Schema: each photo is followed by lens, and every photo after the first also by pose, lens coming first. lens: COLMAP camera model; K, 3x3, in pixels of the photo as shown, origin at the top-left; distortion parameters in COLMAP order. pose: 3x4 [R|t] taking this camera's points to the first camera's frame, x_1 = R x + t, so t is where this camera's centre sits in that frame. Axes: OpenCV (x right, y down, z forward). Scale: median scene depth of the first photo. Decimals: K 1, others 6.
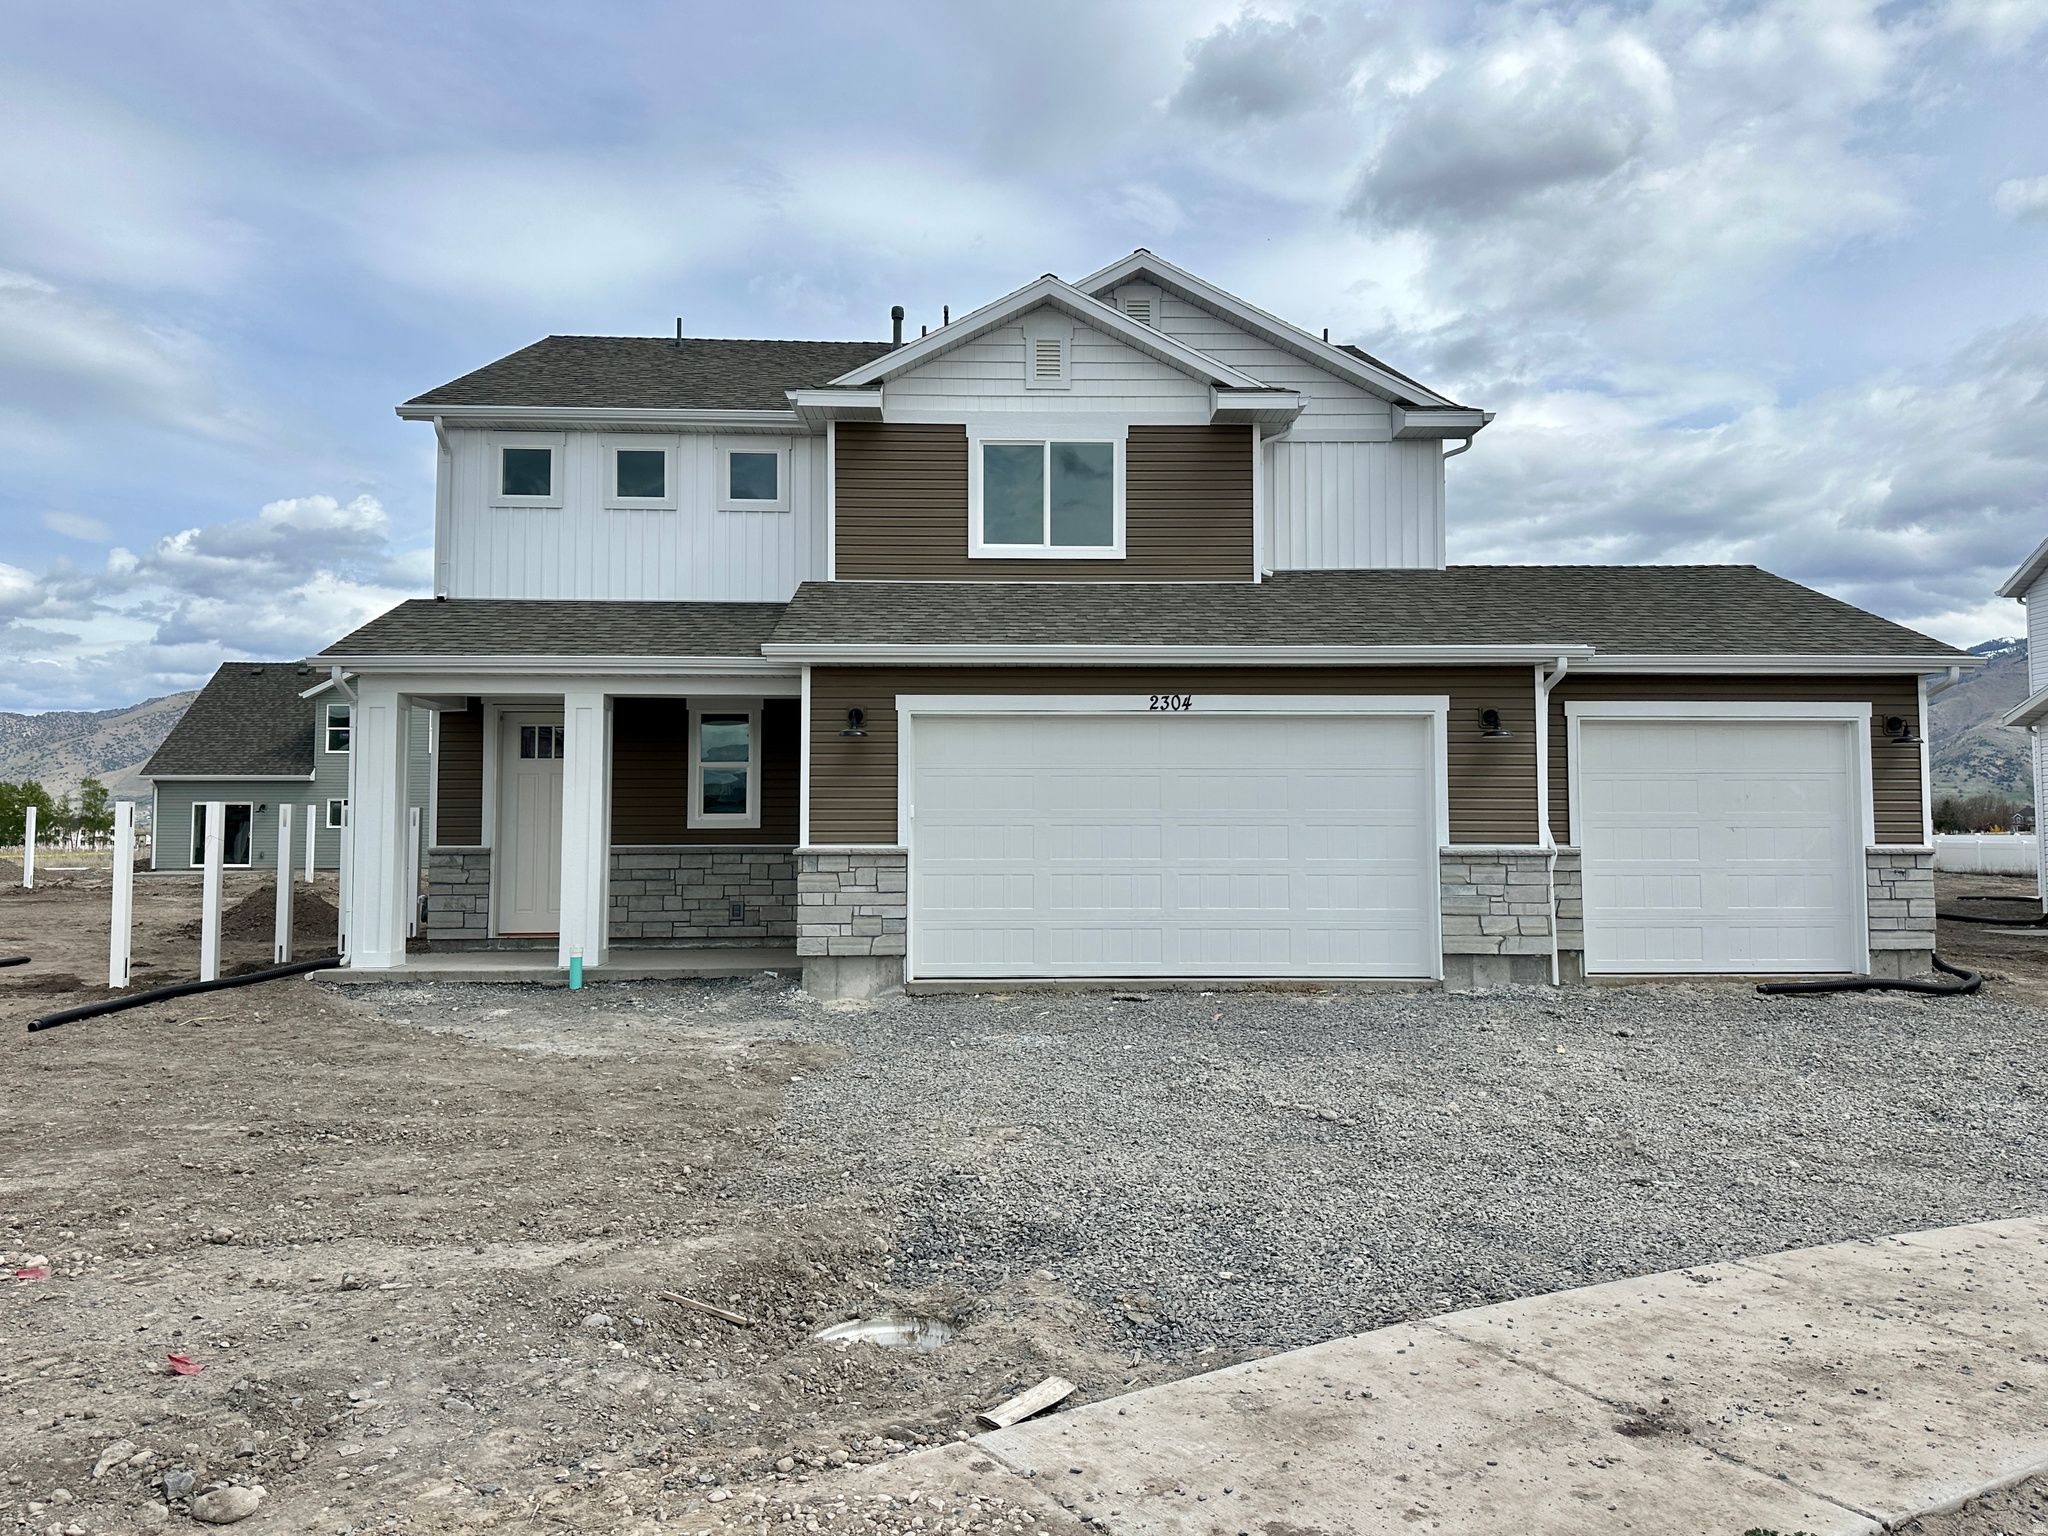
lens RADIAL K [[1450.7, 0, 1020.9], [0, 1450.7, 764.6], [0, 0, 1]] dist [0.079527, -0.020237]
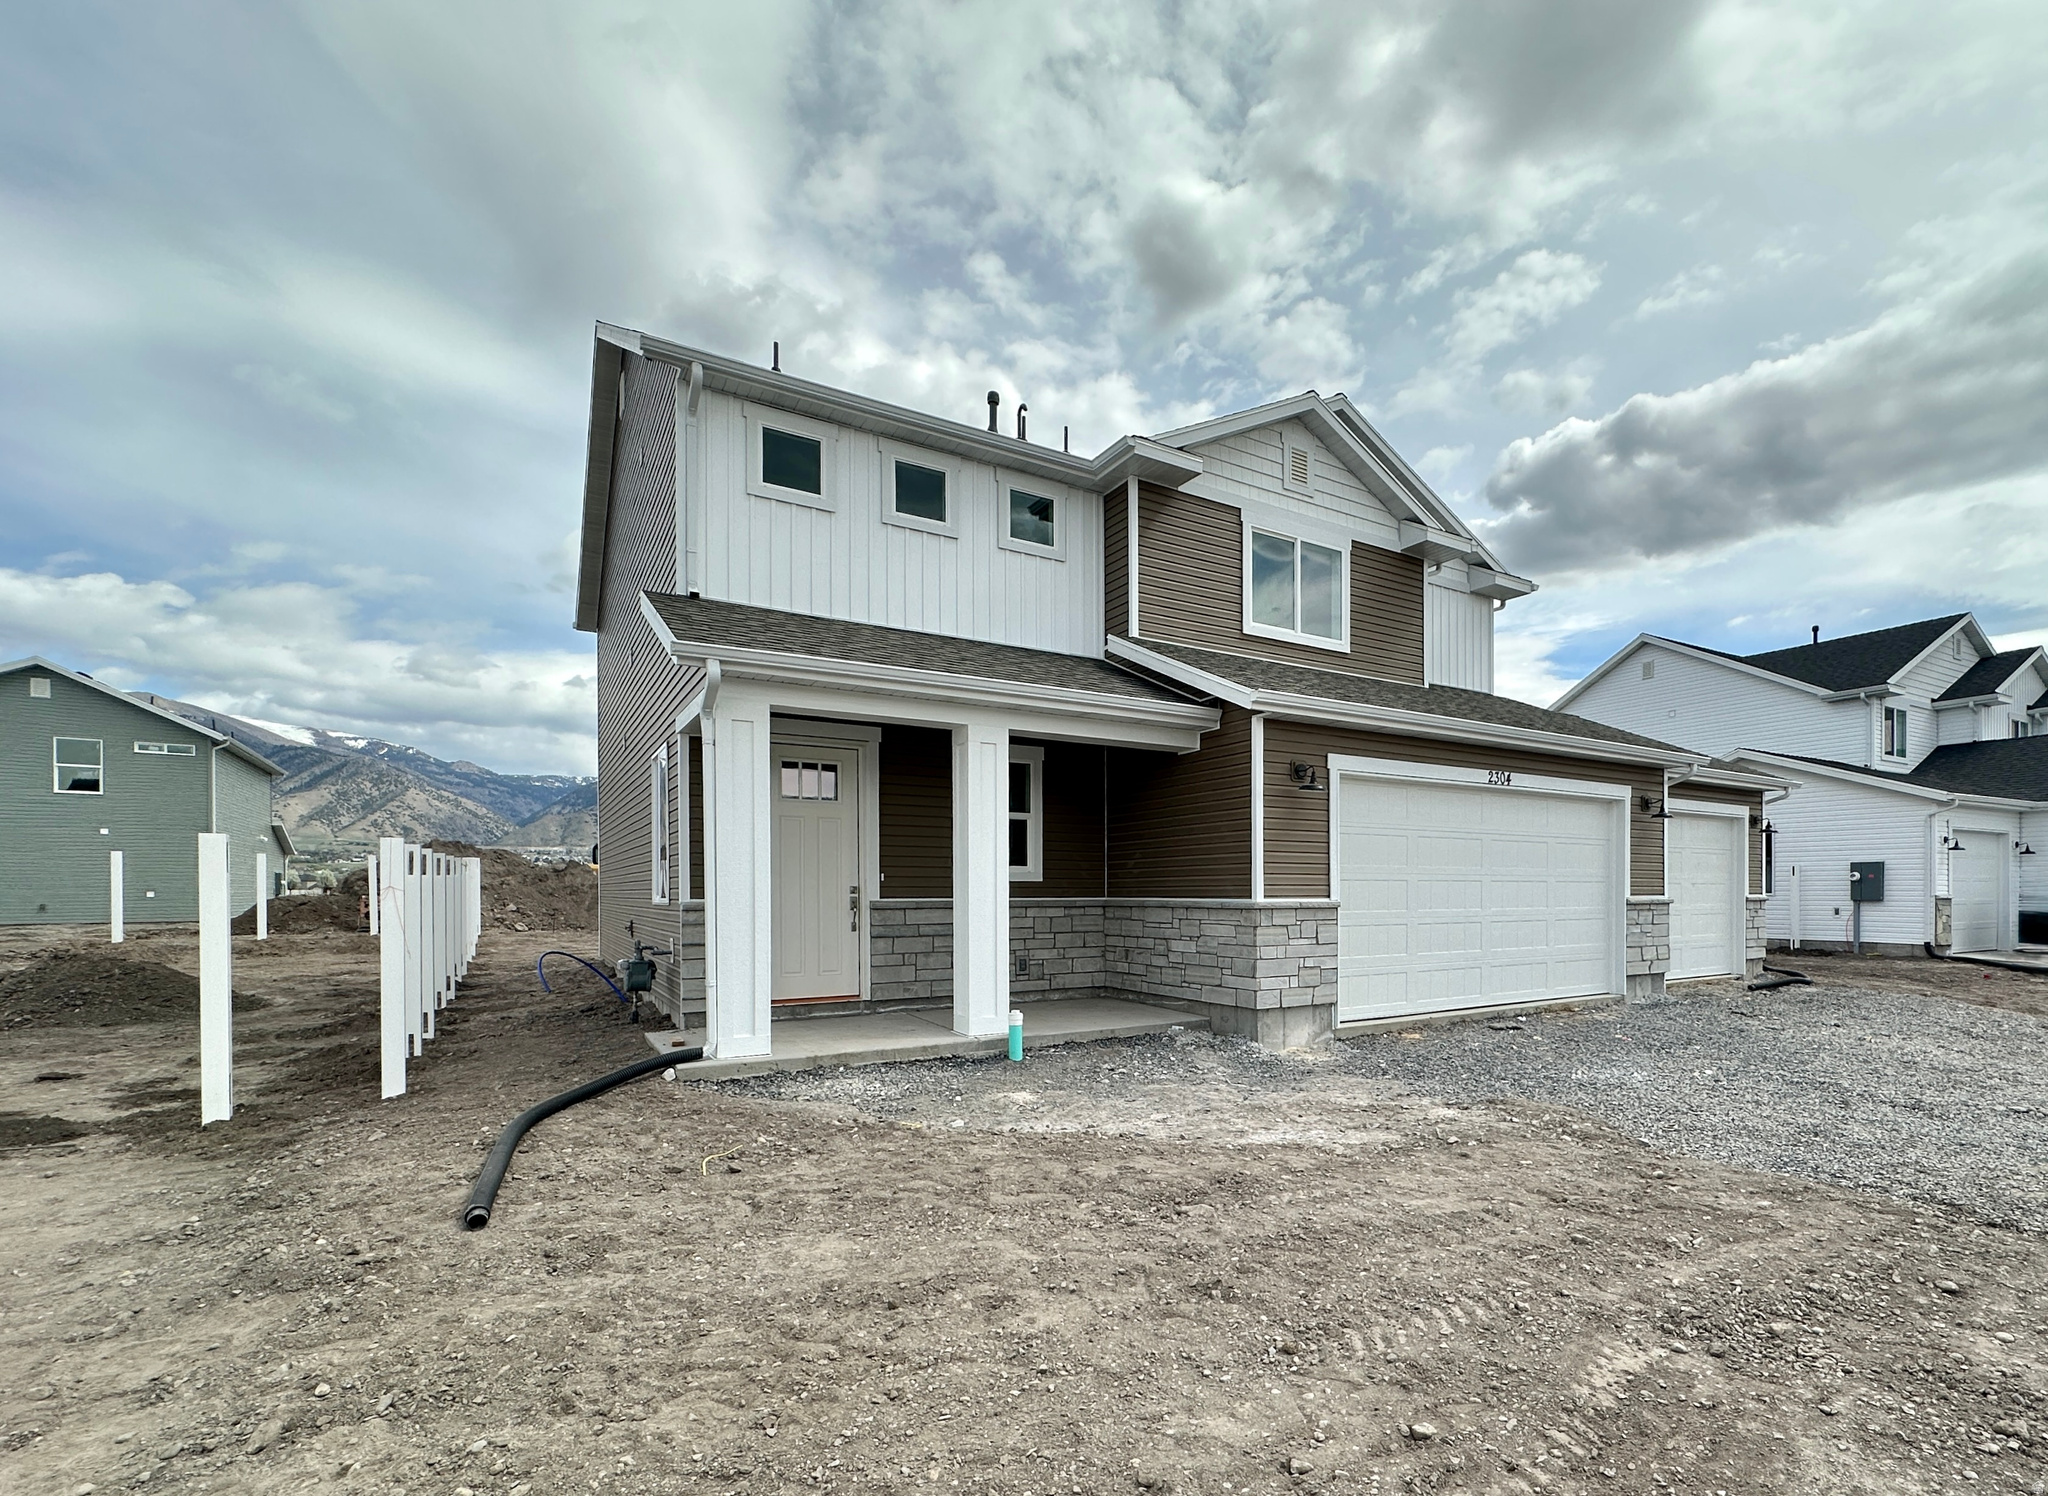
lens RADIAL K [[981.8, 0, 1190.2], [0, 981.8, 903.6], [0, 0, 1]] dist [-0.003986, -0.000074]
pose [[0.837728, -0.006380, 0.546051, -0.531326], [-0.028810, 0.998023, 0.055860, 0.021773], [-0.545327, -0.062527, 0.835888, 0.447032]]
